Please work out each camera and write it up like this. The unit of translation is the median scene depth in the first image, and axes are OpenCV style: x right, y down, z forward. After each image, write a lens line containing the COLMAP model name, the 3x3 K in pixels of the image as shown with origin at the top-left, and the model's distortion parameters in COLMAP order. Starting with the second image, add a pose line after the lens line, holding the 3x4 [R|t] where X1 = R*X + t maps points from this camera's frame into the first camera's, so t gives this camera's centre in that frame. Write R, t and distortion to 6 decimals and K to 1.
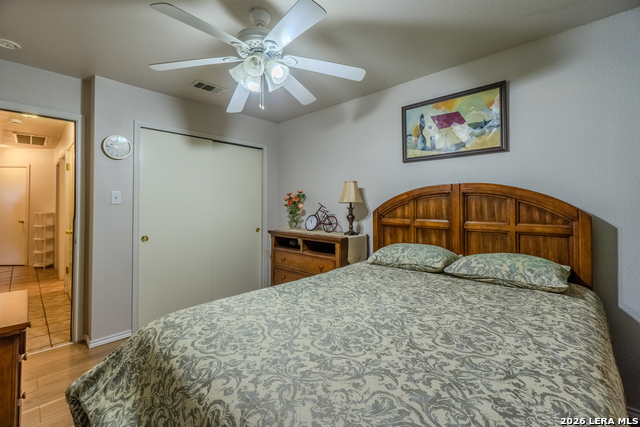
lens RADIAL K [[281.3, 0, 320.7], [0, 281.3, 197.7], [0, 0, 1]] dist [0.000378, 0.000148]
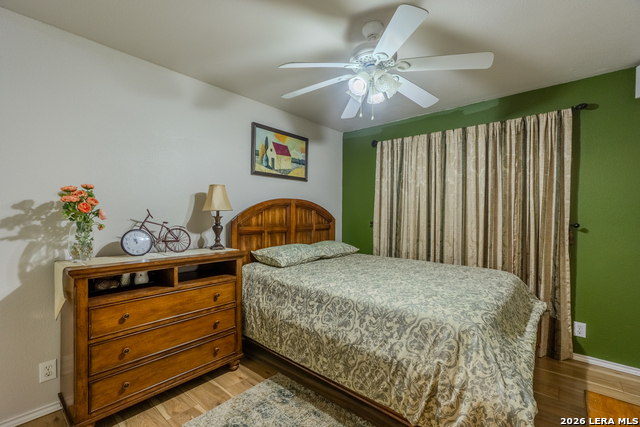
lens RADIAL K [[281.3, 0, 317.5], [0, 281.3, 215.7], [0, 0, 1]] dist [0.000378, 0.000148]
pose [[-0.031836, -0.003989, 0.999485, -0.831138], [-0.031351, 0.999504, 0.002990, 0.023514], [-0.999001, -0.031240, -0.031946, 0.820187]]
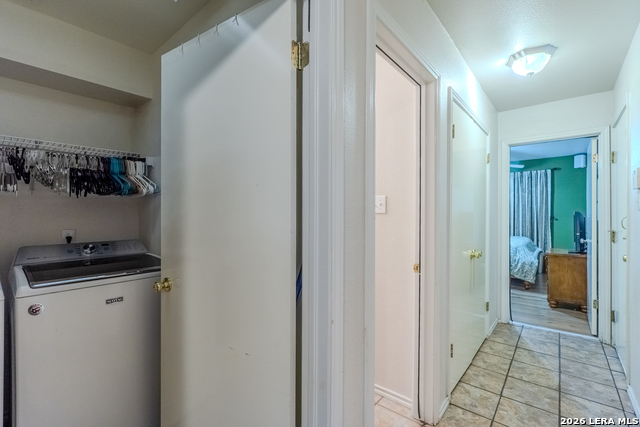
lens RADIAL K [[281.3, 0, 323.1], [0, 281.3, 213.5], [0, 0, 1]] dist [0.000378, 0.000148]
pose [[-0.045560, -0.000613, 0.998961, -1.612485], [-0.020192, 0.999796, -0.000308, 0.032492], [-0.998758, -0.020185, -0.045563, 1.474399]]
